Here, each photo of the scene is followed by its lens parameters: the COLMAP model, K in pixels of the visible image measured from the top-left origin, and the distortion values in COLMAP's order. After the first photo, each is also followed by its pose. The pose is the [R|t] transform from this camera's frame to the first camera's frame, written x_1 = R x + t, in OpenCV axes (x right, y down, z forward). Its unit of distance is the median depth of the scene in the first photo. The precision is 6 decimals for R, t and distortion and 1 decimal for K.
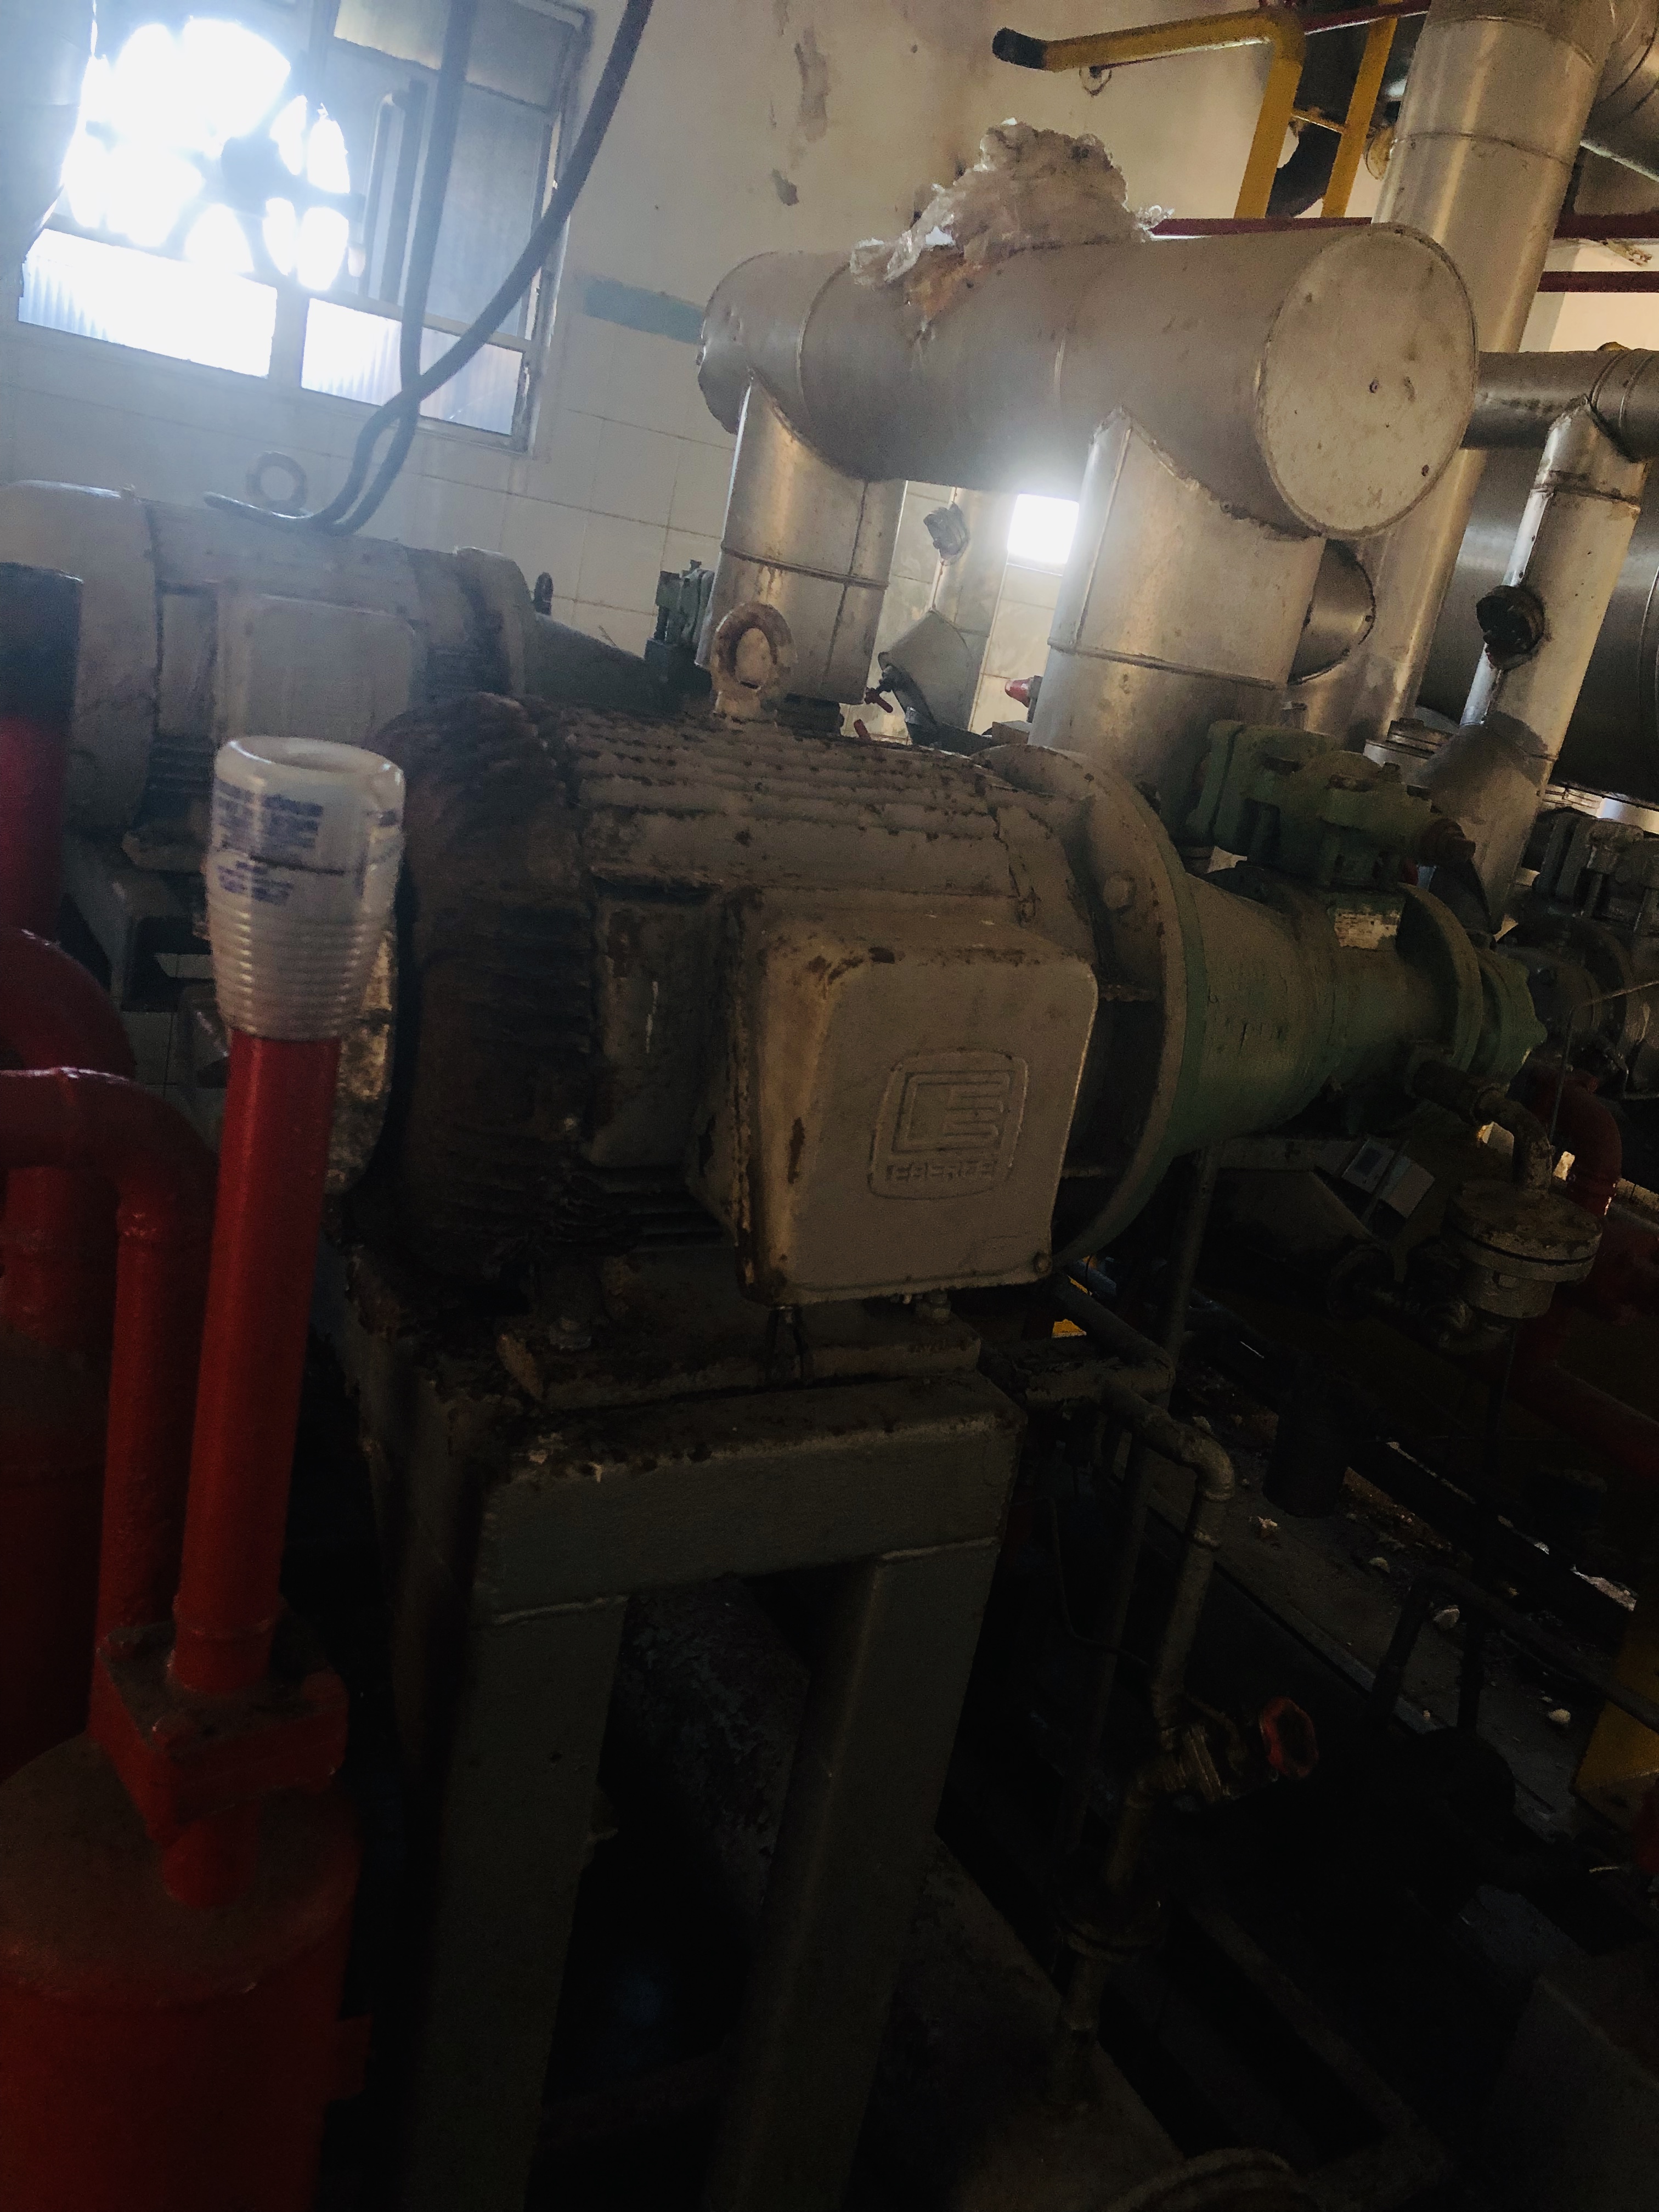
lens RADIAL K [[1909.9, 0, 744.6], [0, 1909.9, 1061.2], [0, 0, 1]] dist [0.141810, -0.322644]
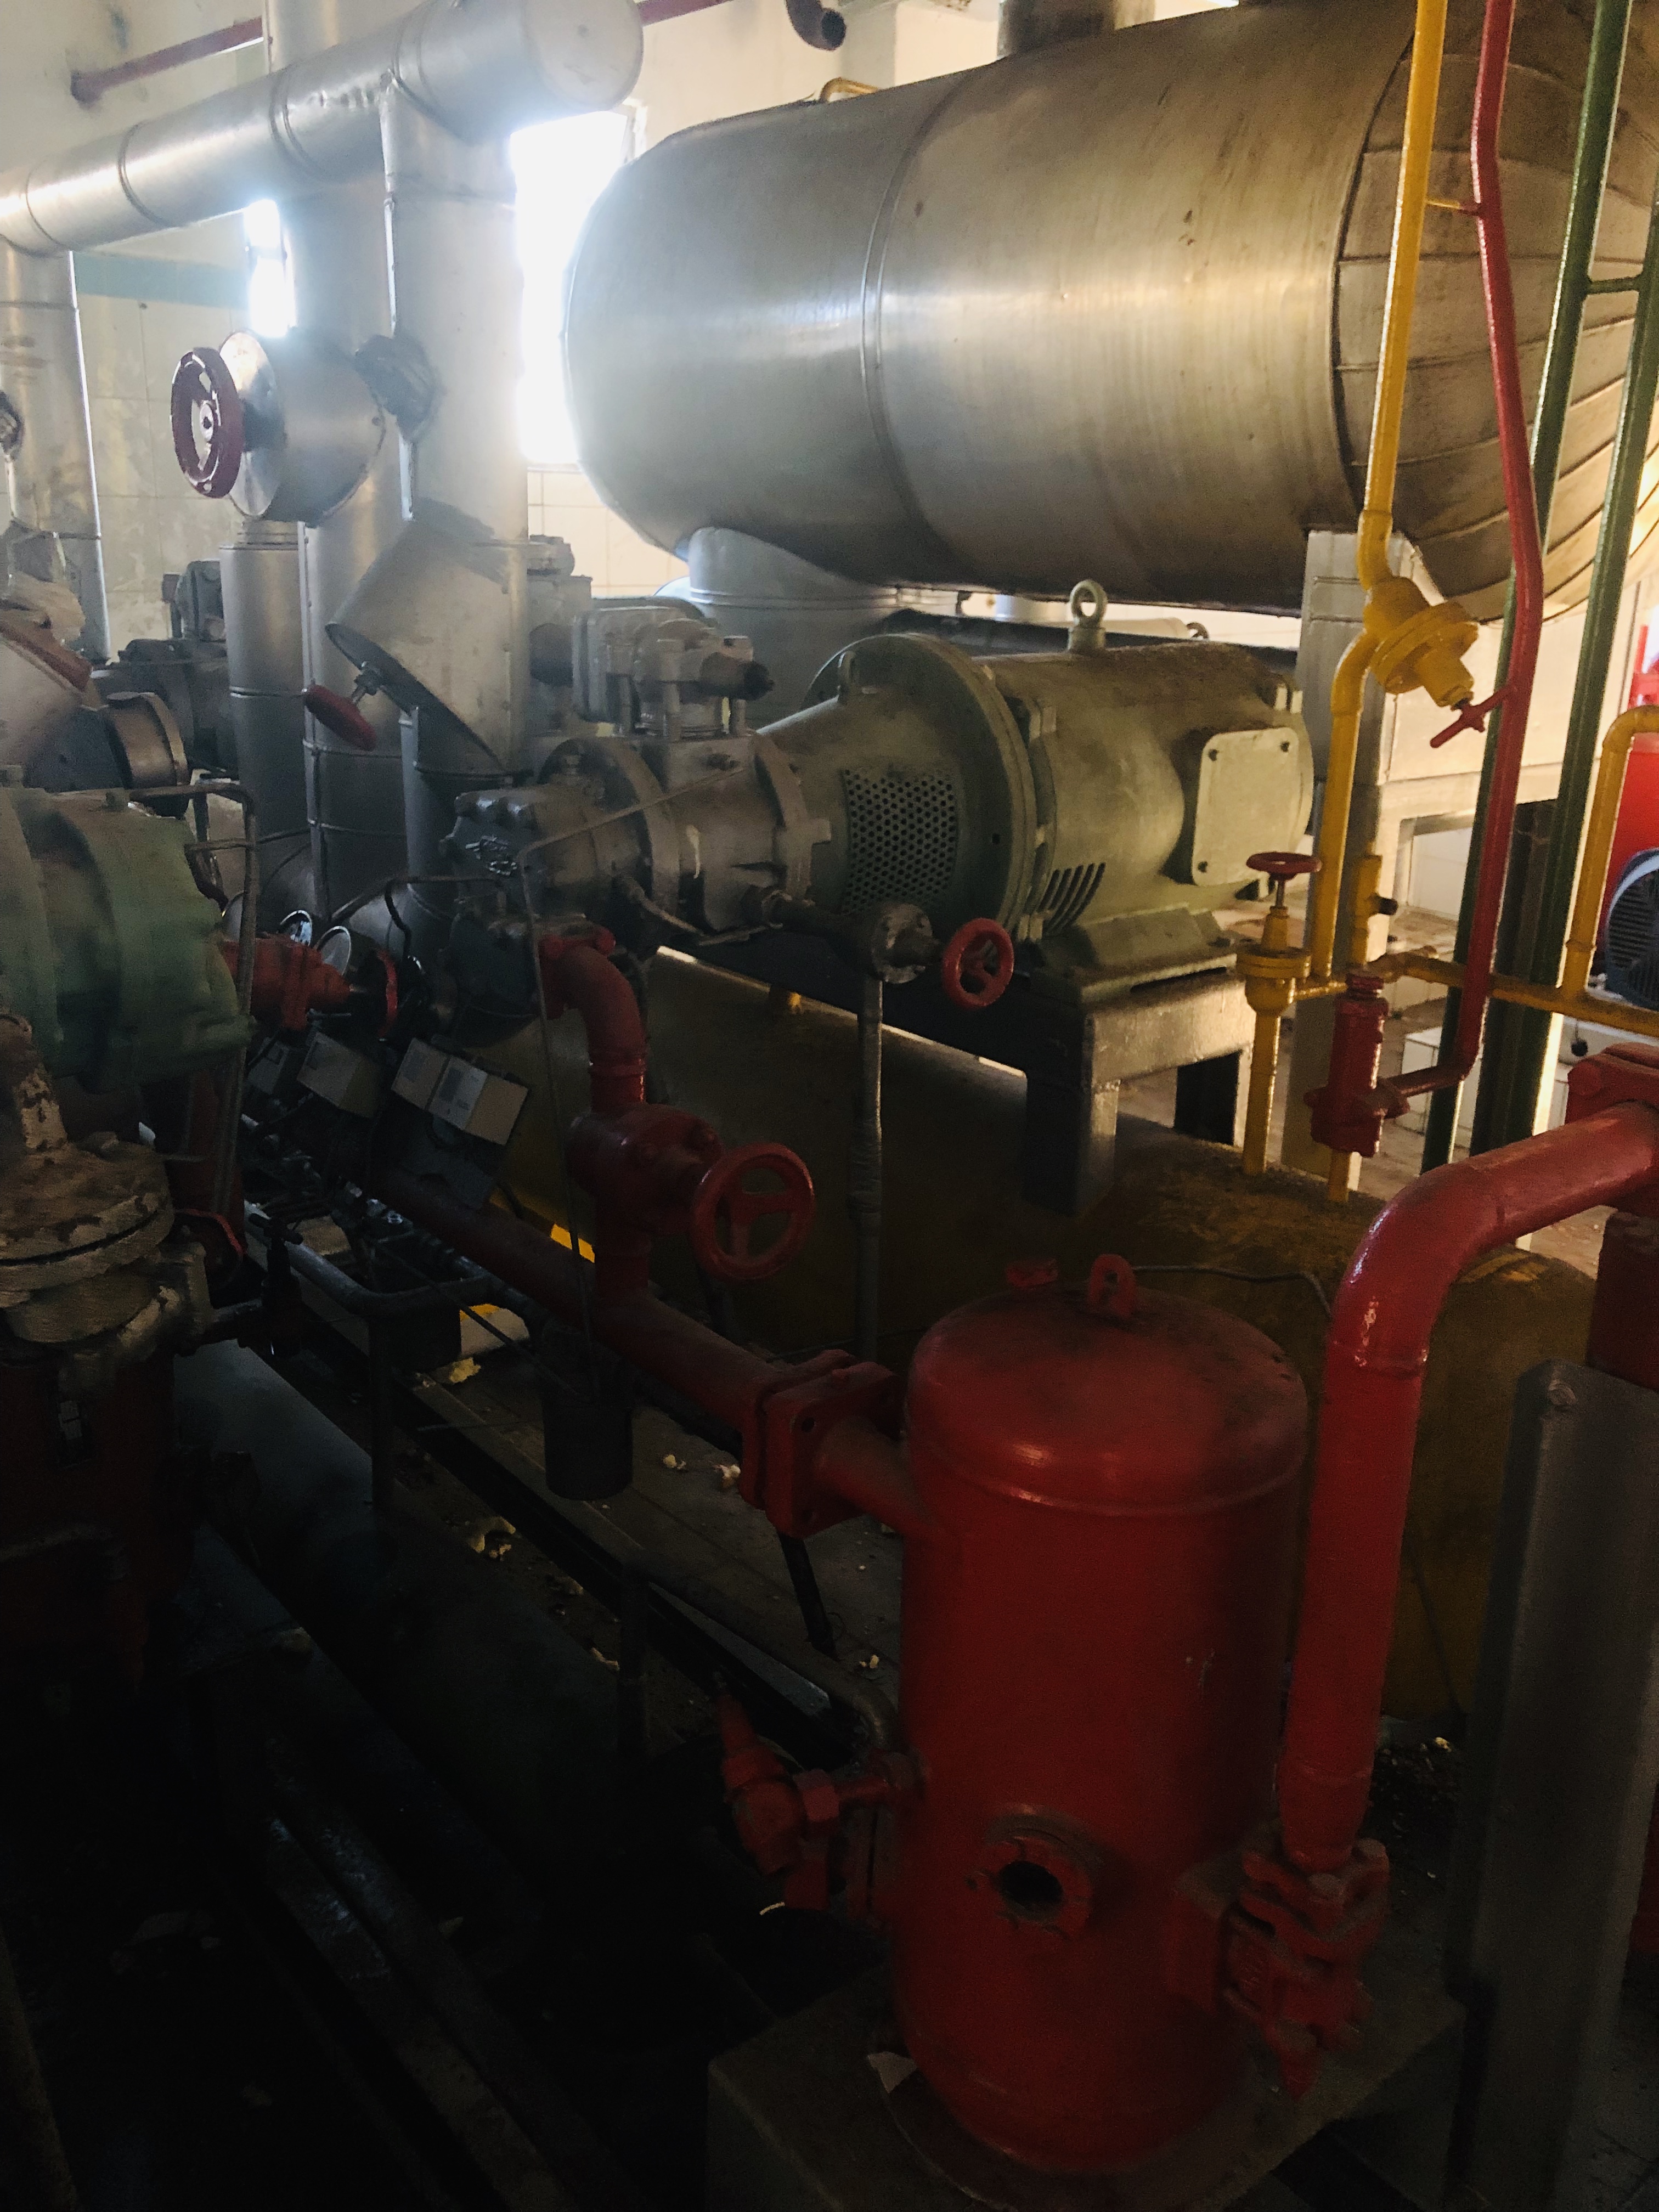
lens RADIAL K [[1909.9, 0, 744.6], [0, 1909.9, 1061.2], [0, 0, 1]] dist [0.141810, -0.322644]
pose [[0.974693, -0.213775, 0.065379, 0.414638], [0.212106, 0.976737, 0.031555, 0.044516], [-0.070604, -0.016890, 0.997361, 0.207717]]
